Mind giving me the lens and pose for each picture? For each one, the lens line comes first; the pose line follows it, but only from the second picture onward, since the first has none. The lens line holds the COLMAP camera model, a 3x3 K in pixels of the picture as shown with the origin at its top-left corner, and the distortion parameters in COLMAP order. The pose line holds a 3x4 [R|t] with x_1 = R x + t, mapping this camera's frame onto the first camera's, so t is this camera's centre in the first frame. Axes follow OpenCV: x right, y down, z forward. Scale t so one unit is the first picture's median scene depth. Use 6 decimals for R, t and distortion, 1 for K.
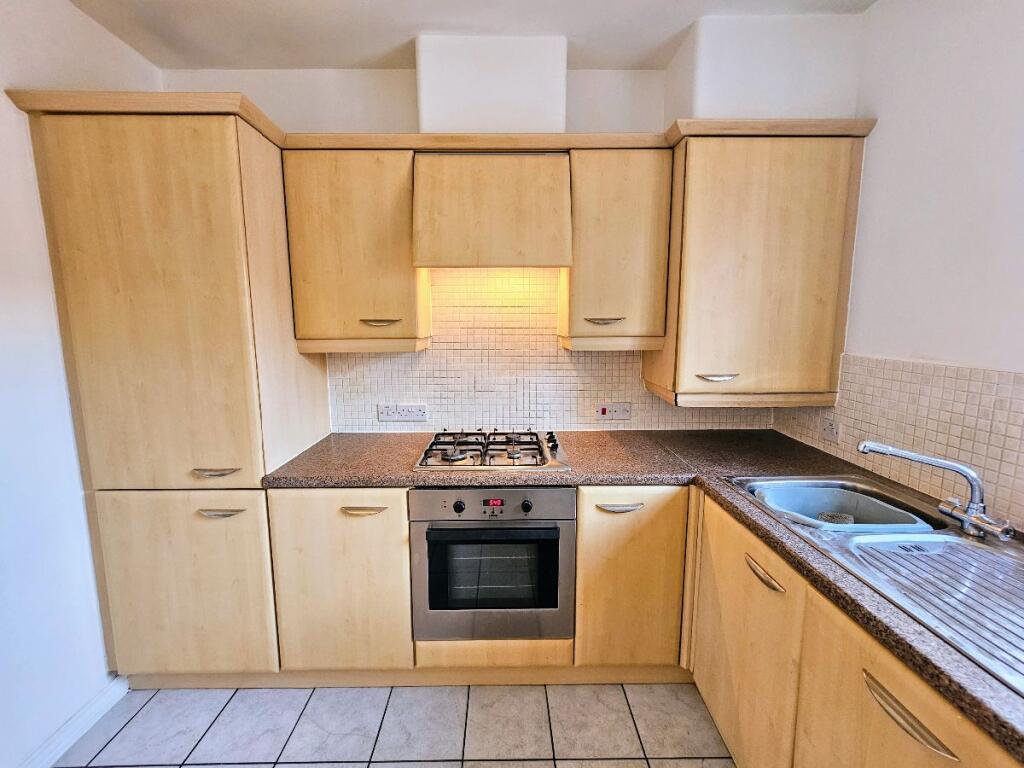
lens RADIAL K [[415.0, 0, 509.1], [0, 415.0, 377.8], [0, 0, 1]] dist [-0.001321, 0.001159]
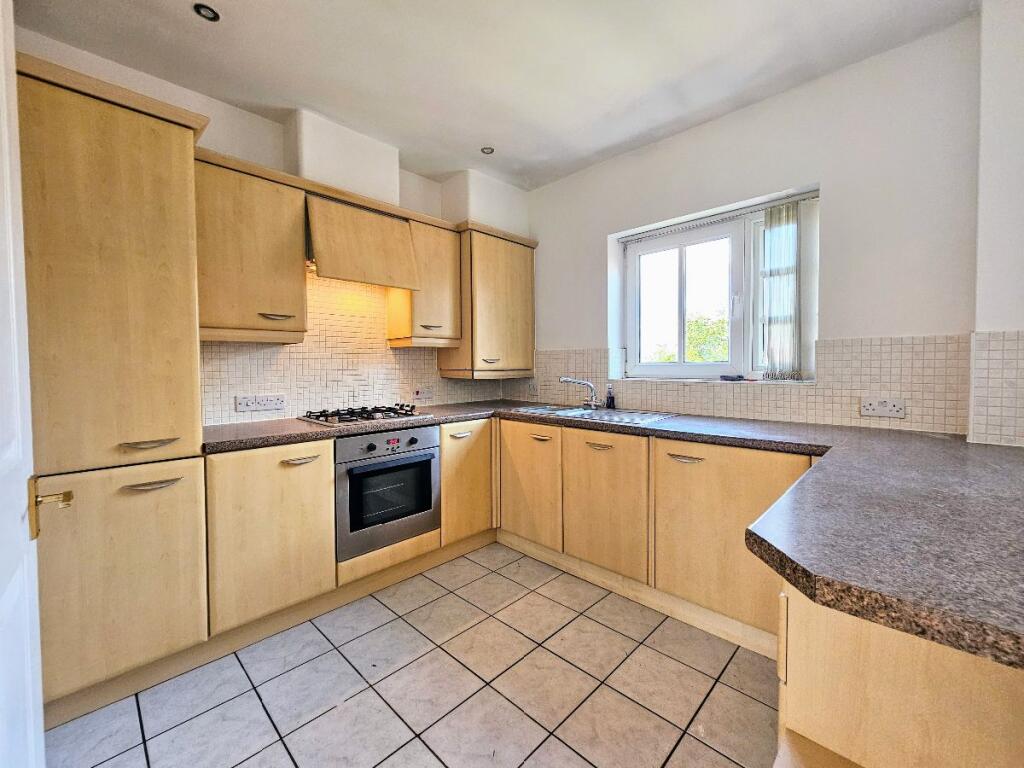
lens RADIAL K [[415.0, 0, 507.4], [0, 415.0, 379.9], [0, 0, 1]] dist [-0.001321, 0.001159]
pose [[0.710836, -0.026123, 0.702872, -0.738903], [0.099404, 0.993011, -0.063624, 0.207322], [-0.696298, 0.115095, 0.708465, -0.329781]]
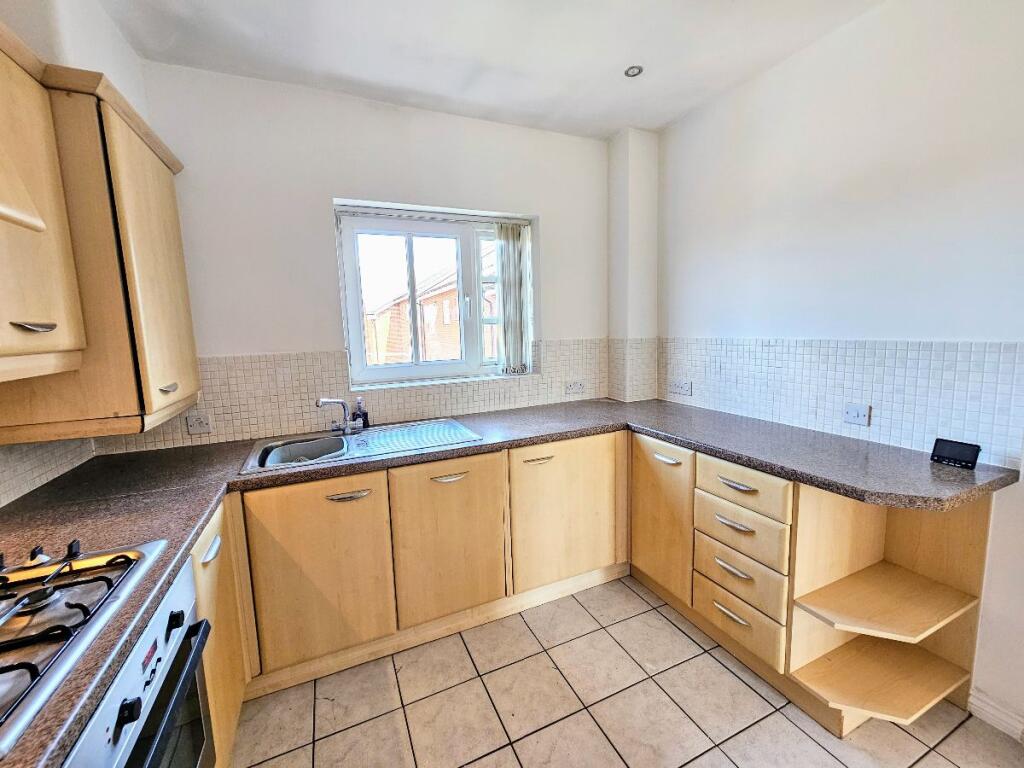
lens RADIAL K [[415.0, 0, 506.4], [0, 415.0, 379.4], [0, 0, 1]] dist [-0.001321, 0.001159]
pose [[-0.388775, -0.102412, 0.915623, -0.639187], [0.157669, 0.971747, 0.175636, -0.066325], [-0.907742, 0.212649, -0.361643, 0.660448]]
